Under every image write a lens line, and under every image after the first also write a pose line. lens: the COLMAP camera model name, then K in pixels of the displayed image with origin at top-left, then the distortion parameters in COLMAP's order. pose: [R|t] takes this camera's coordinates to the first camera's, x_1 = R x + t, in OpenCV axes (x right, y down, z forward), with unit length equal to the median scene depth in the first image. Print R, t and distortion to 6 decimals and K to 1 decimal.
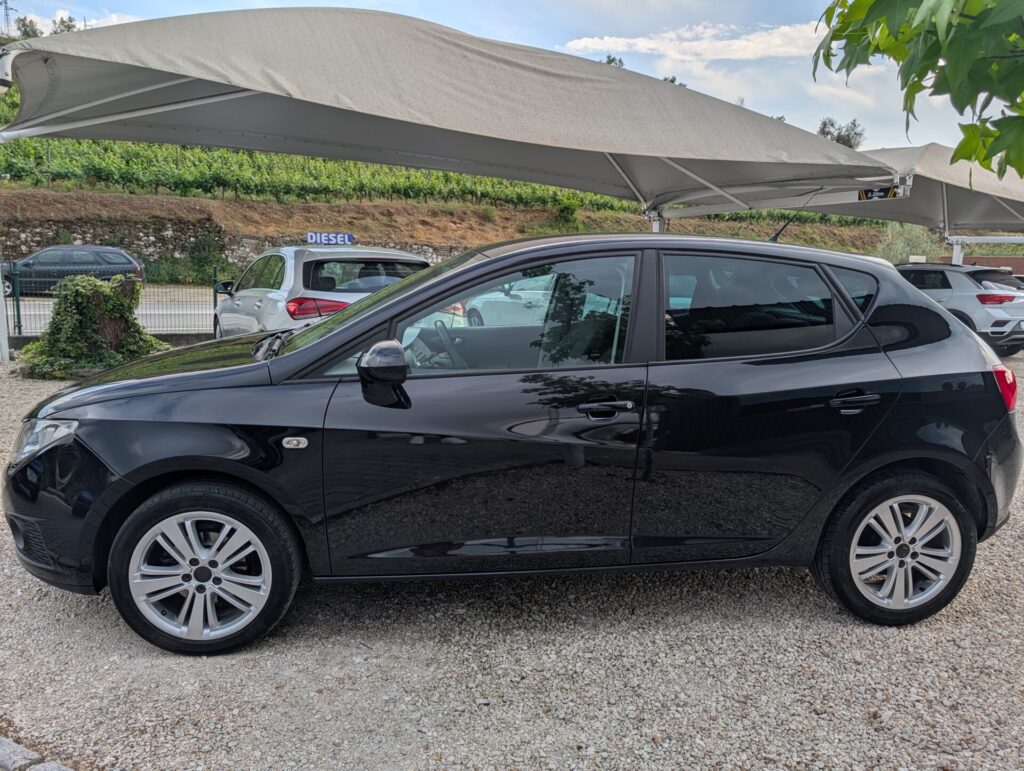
lens RADIAL K [[722.6, 0, 515.5], [0, 722.6, 381.8], [0, 0, 1]] dist [0.011479, -0.012414]
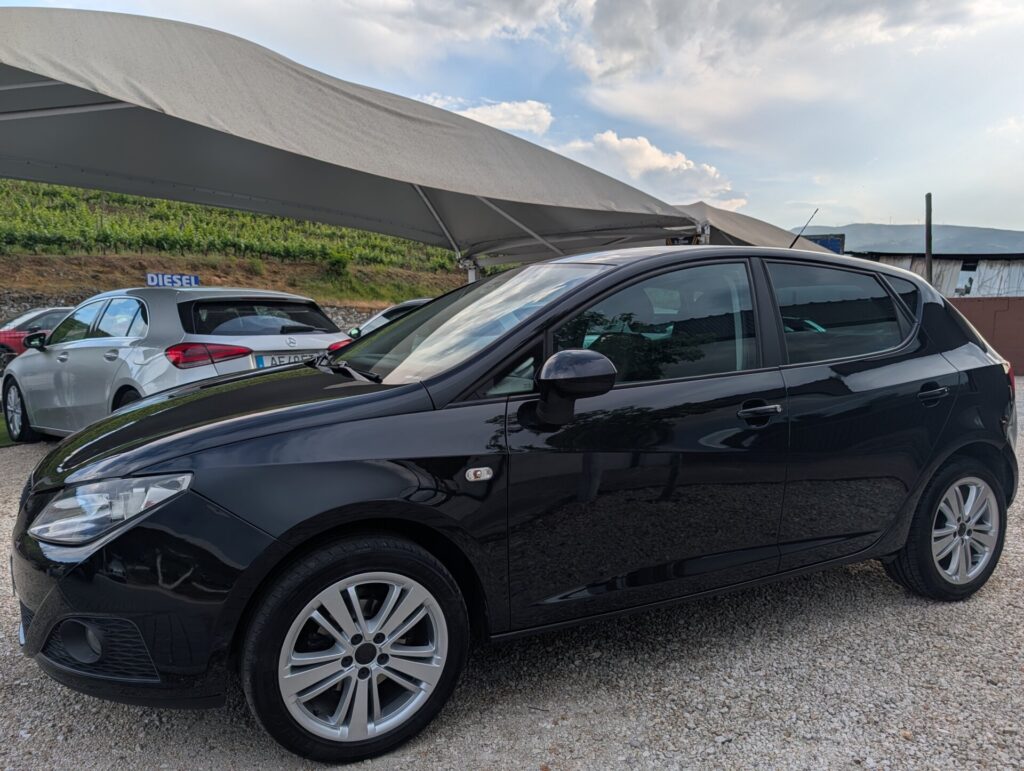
lens RADIAL K [[722.6, 0, 512.7], [0, 722.6, 389.0], [0, 0, 1]] dist [0.011479, -0.012414]
pose [[0.946037, -0.054292, 0.319479, -0.165248], [0.075193, 0.995736, -0.053445, 0.010297], [-0.315215, 0.074584, 0.946085, 0.057285]]
